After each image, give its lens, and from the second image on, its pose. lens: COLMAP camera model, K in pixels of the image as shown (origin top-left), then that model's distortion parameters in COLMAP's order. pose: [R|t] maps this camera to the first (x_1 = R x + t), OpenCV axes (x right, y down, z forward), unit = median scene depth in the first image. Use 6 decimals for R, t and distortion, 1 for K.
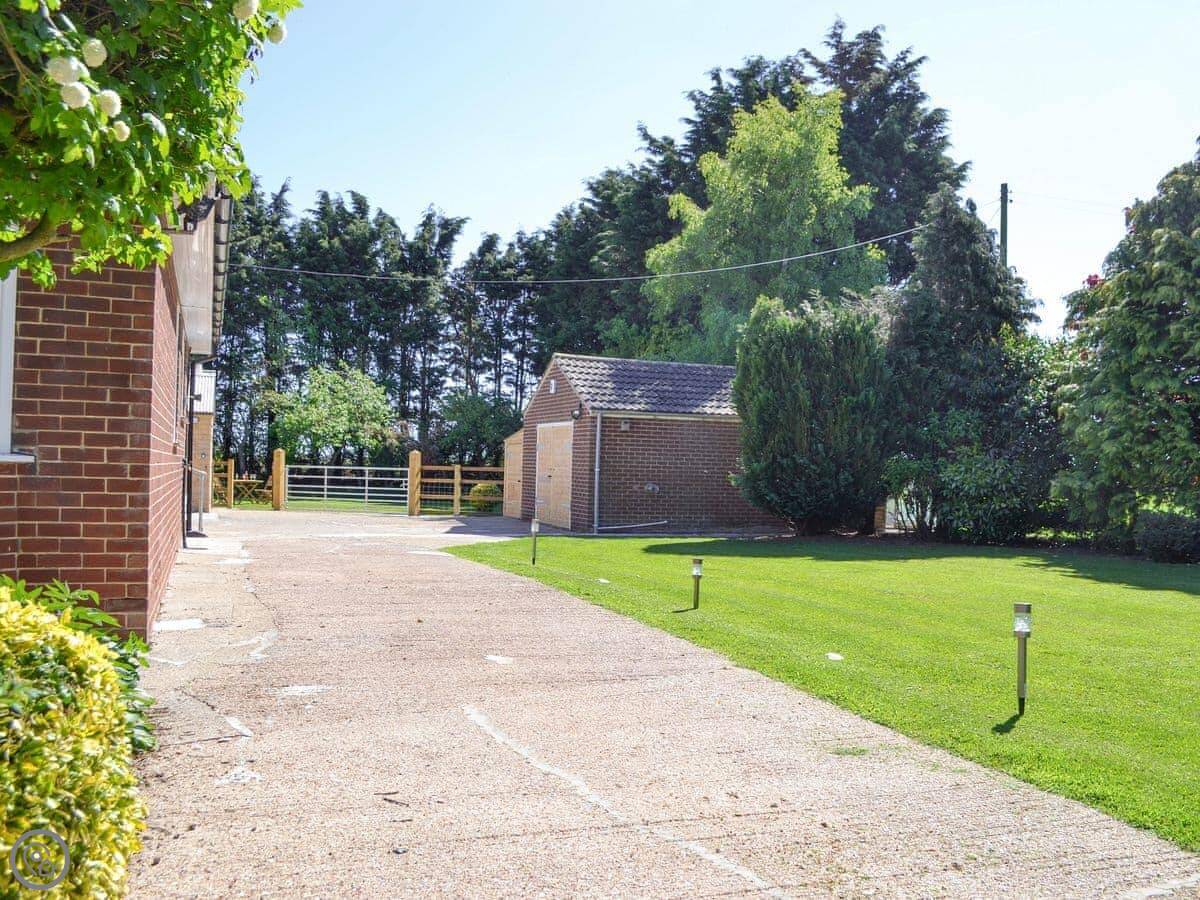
lens RADIAL K [[1128.7, 0, 600.0], [0, 1128.7, 450.0], [0, 0, 1]] dist [0.074154, -0.003204]
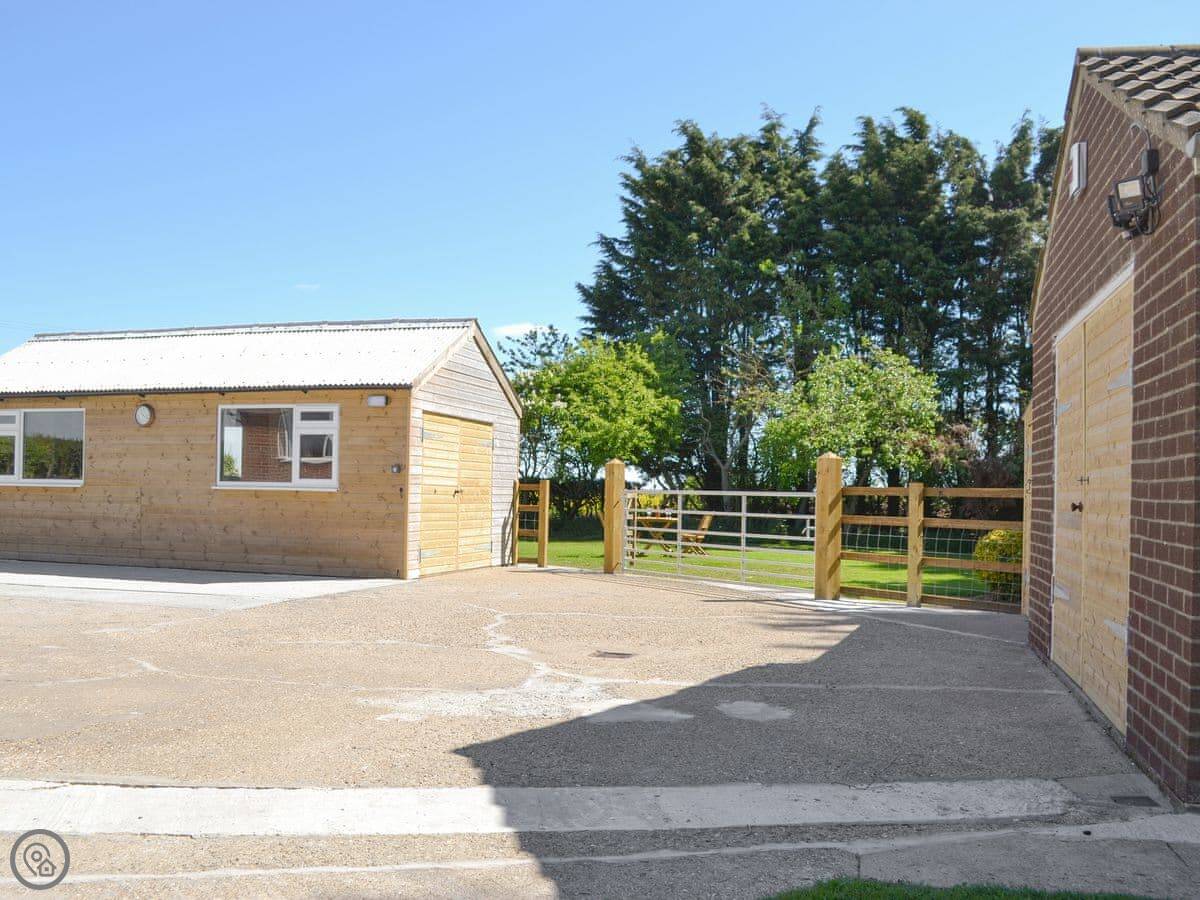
lens RADIAL K [[993.6, 0, 600.1], [0, 993.6, 487.2], [0, 0, 1]] dist [-0.112910, 0.001019]
pose [[0.781282, -0.010572, -0.624088, 0.005745], [0.005922, 0.999937, -0.009525, 0.011463], [0.624150, 0.003746, 0.781296, 0.423988]]
